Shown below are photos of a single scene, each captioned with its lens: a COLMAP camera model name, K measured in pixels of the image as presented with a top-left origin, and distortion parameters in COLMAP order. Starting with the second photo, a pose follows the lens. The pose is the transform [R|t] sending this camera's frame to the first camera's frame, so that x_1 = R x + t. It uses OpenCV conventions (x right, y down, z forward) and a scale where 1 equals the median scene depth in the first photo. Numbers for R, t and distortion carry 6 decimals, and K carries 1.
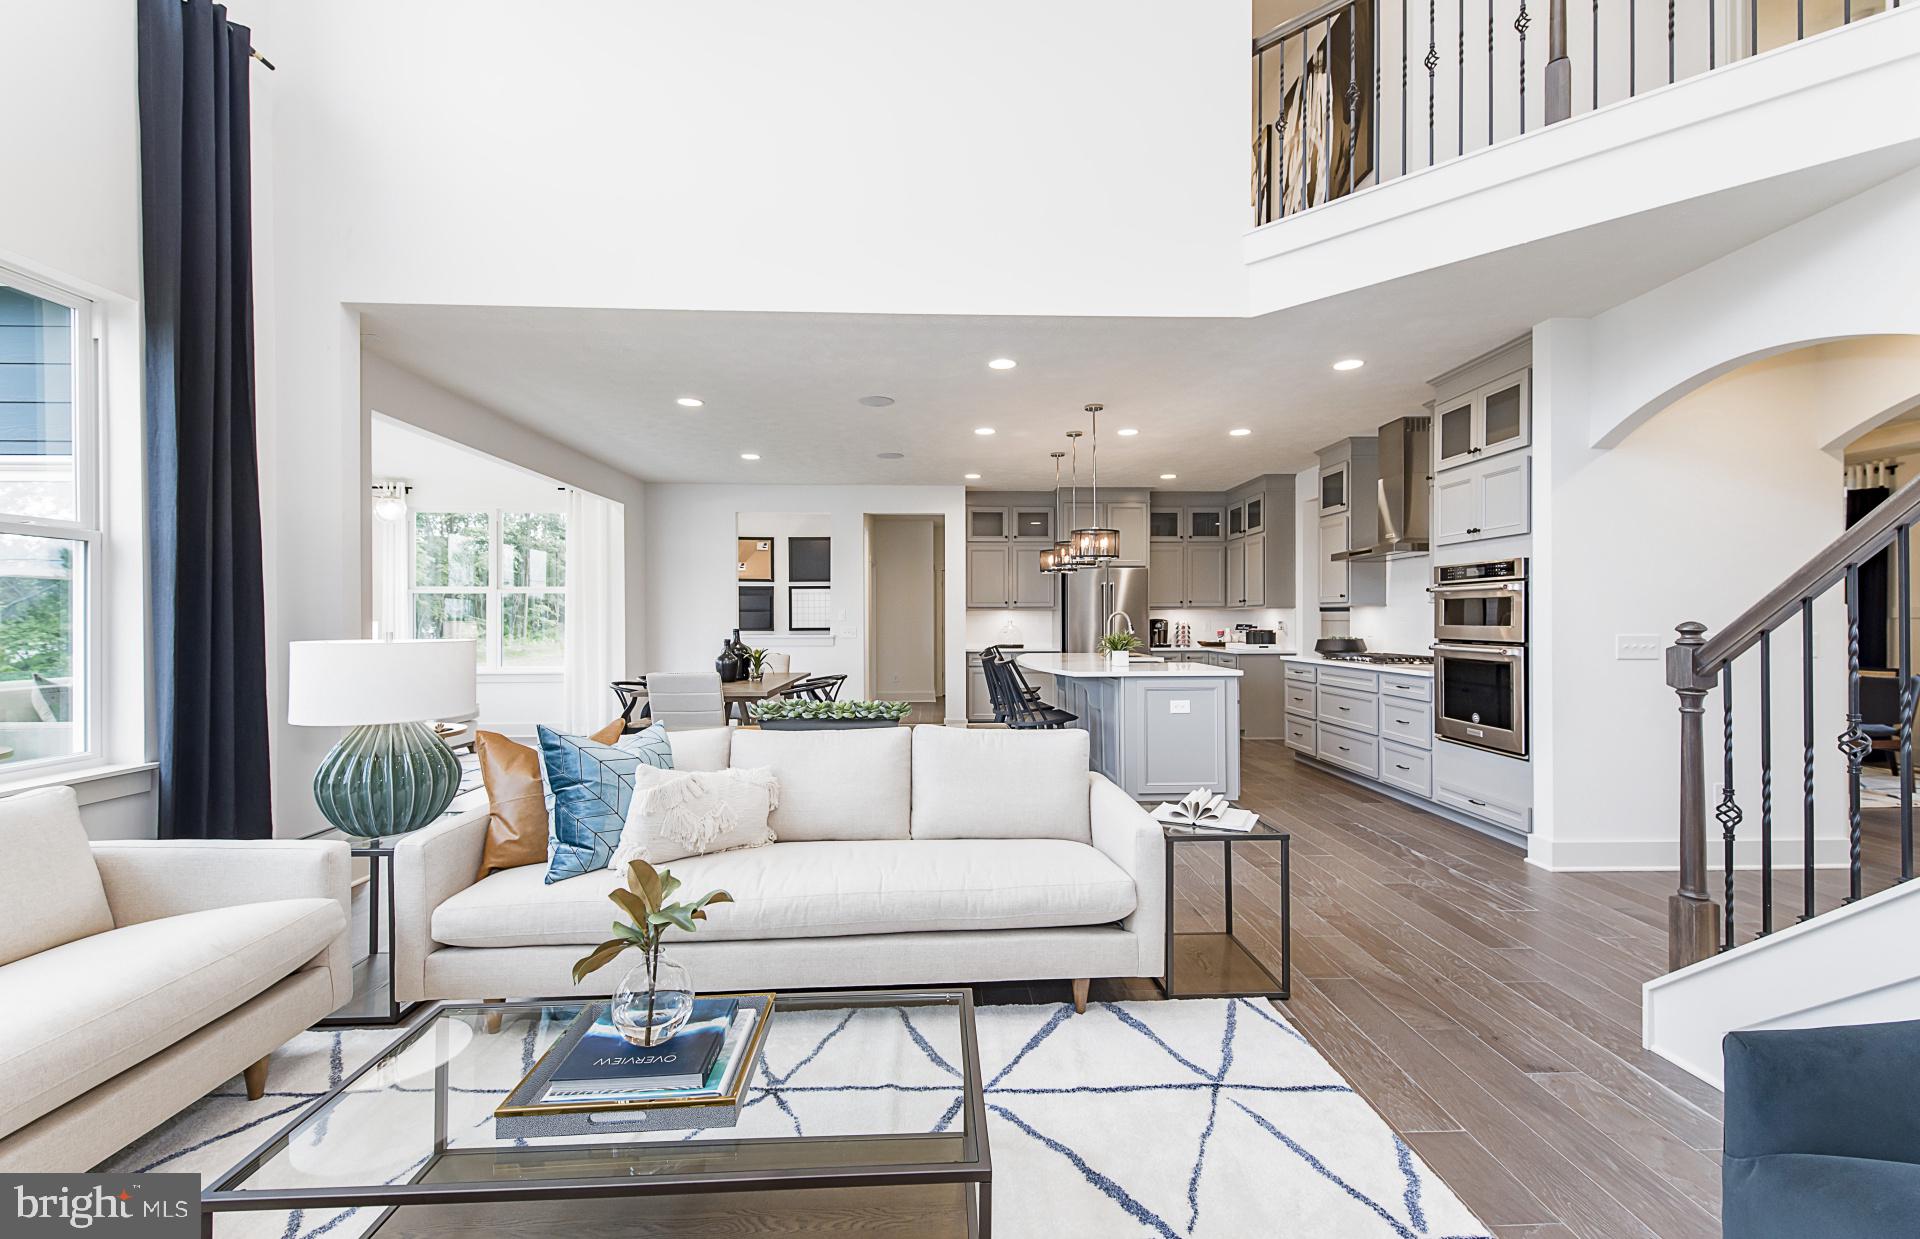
lens RADIAL K [[815.9, 0, 960.0], [0, 815.9, 619.5], [0, 0, 1]] dist [0.000777, 0.000142]
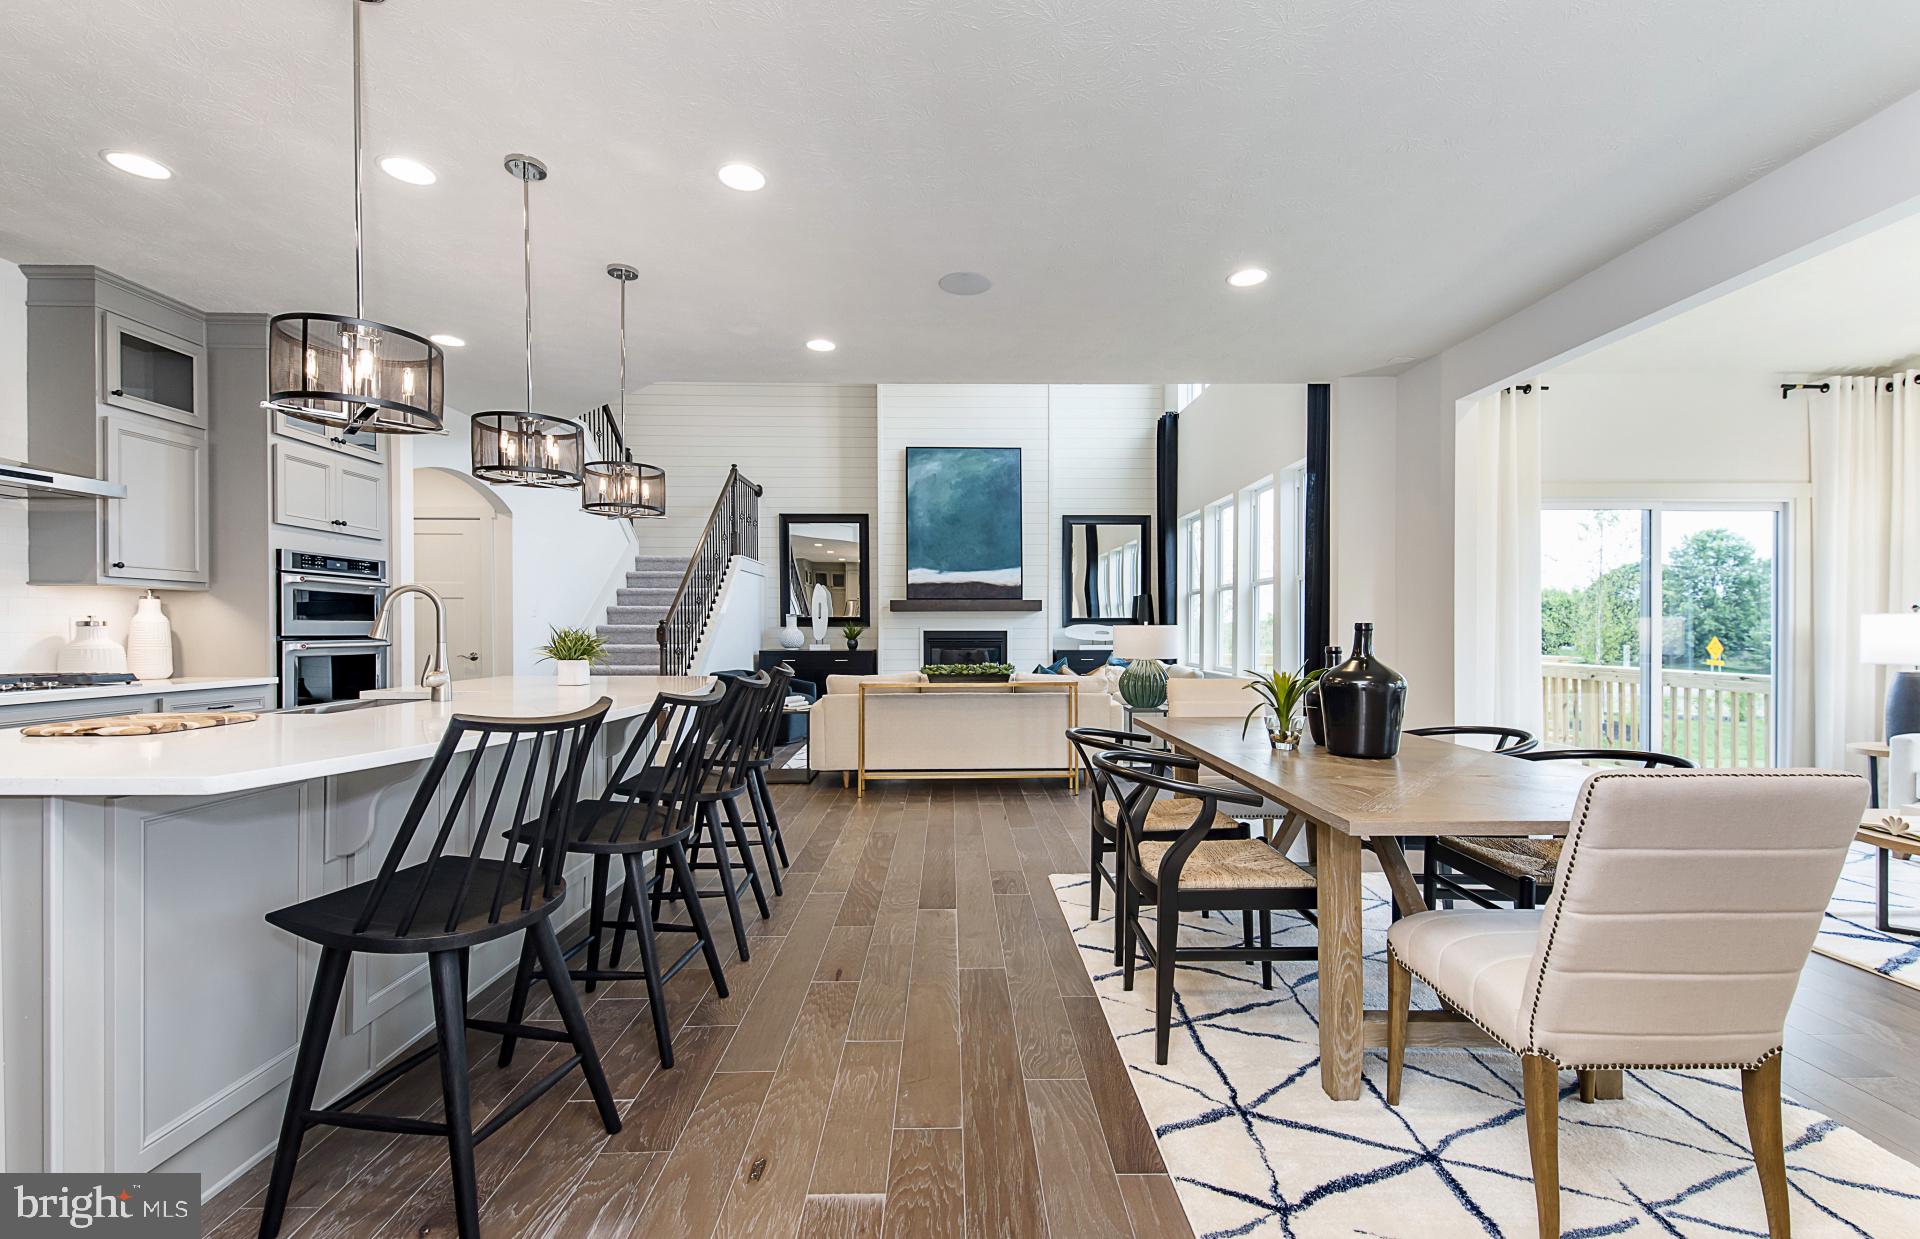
lens RADIAL K [[815.9, 0, 960.0], [0, 815.9, 619.5], [0, 0, 1]] dist [0.000777, 0.000142]
pose [[-0.999747, 0.002054, 0.022417, -0.128039], [0.001874, 0.999966, -0.008042, 0.015639], [-0.022433, -0.007998, -0.999716, 1.859413]]
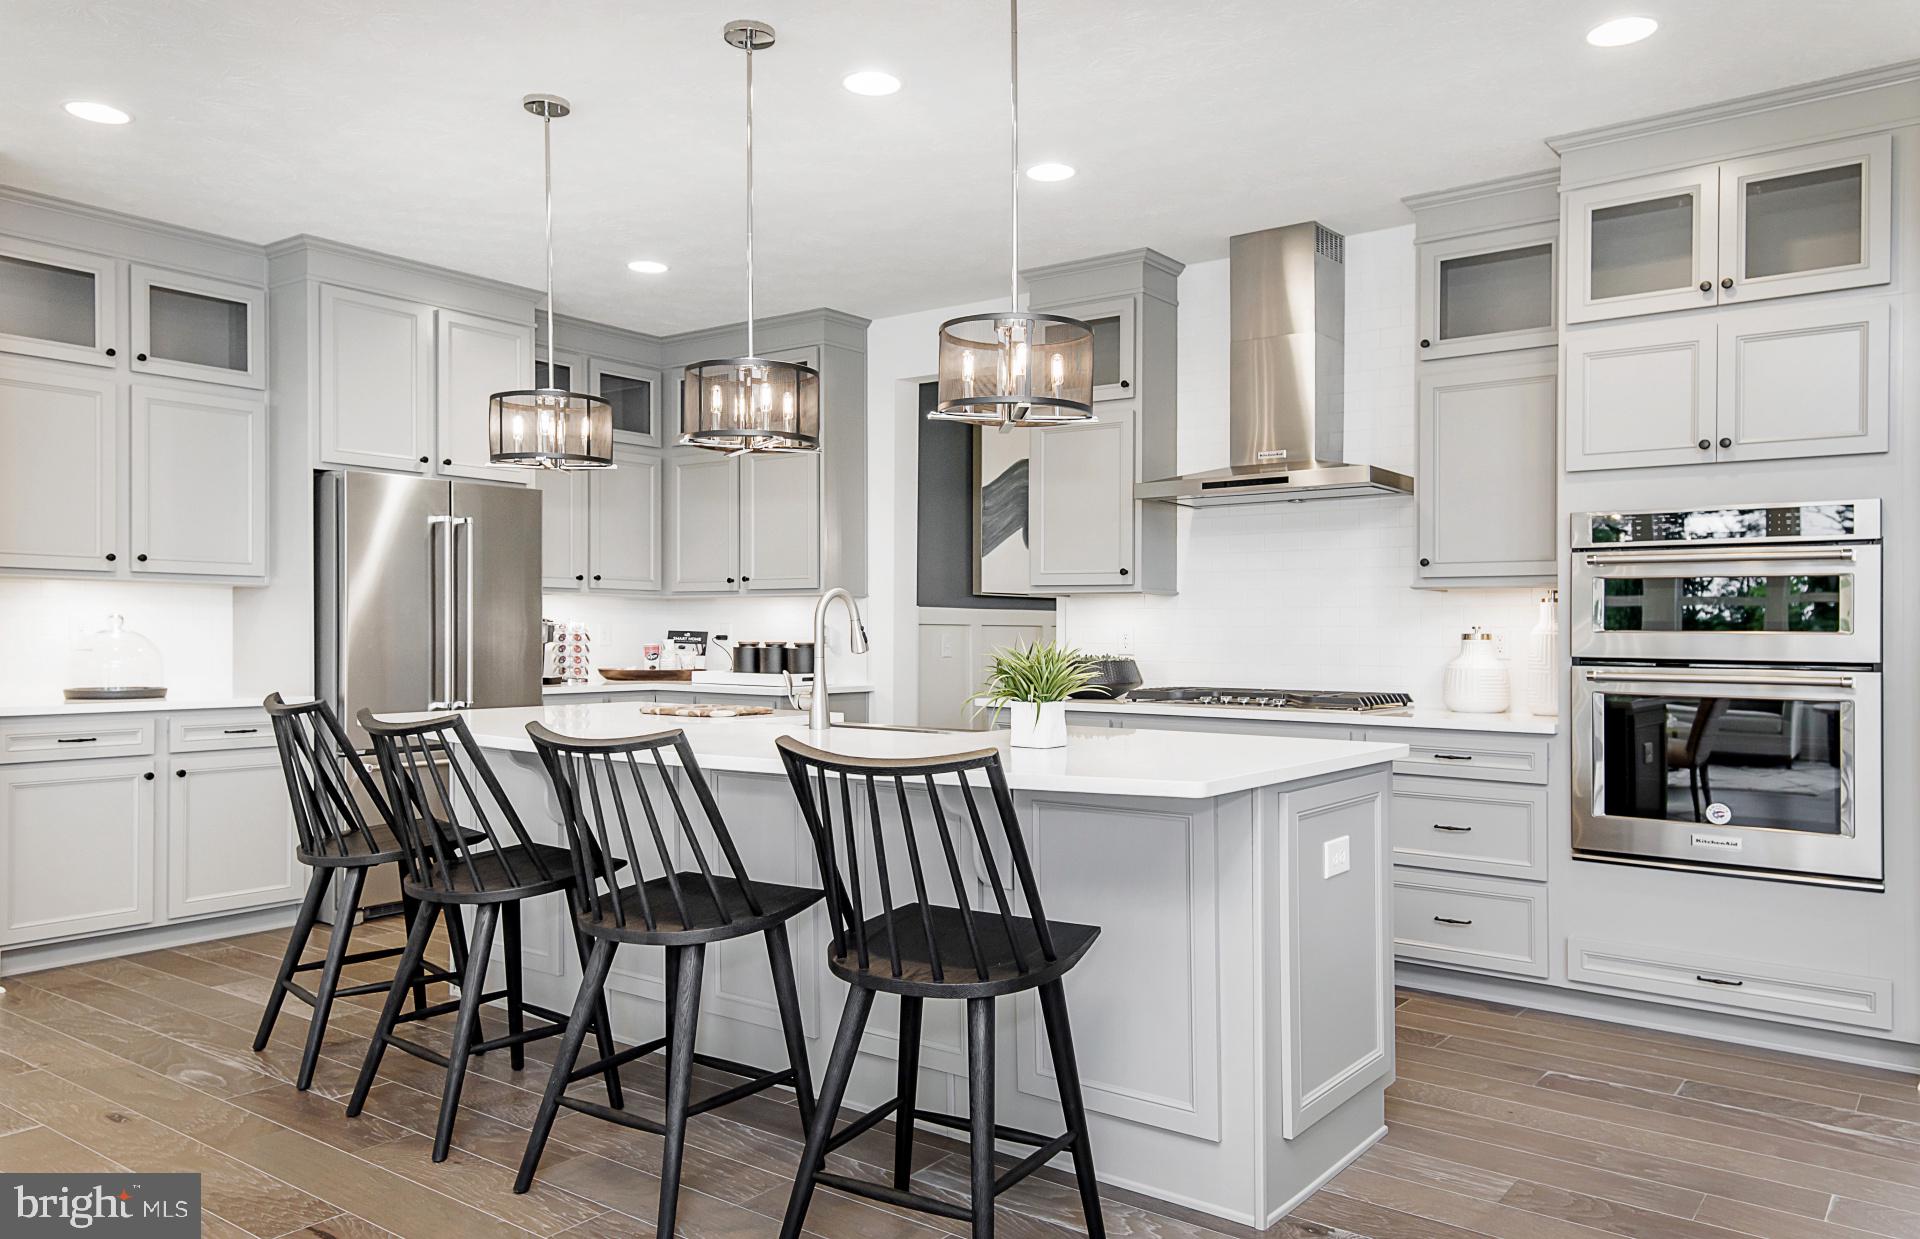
lens RADIAL K [[1306.8, 0, 960.0], [0, 1306.8, 619.5], [0, 0, 1]] dist [0.028912, -0.000697]
pose [[0.611856, 0.015144, 0.790824, -0.288829], [-0.008390, 0.999885, -0.012656, 0.014131], [-0.790925, 0.001108, 0.611912, 0.825091]]
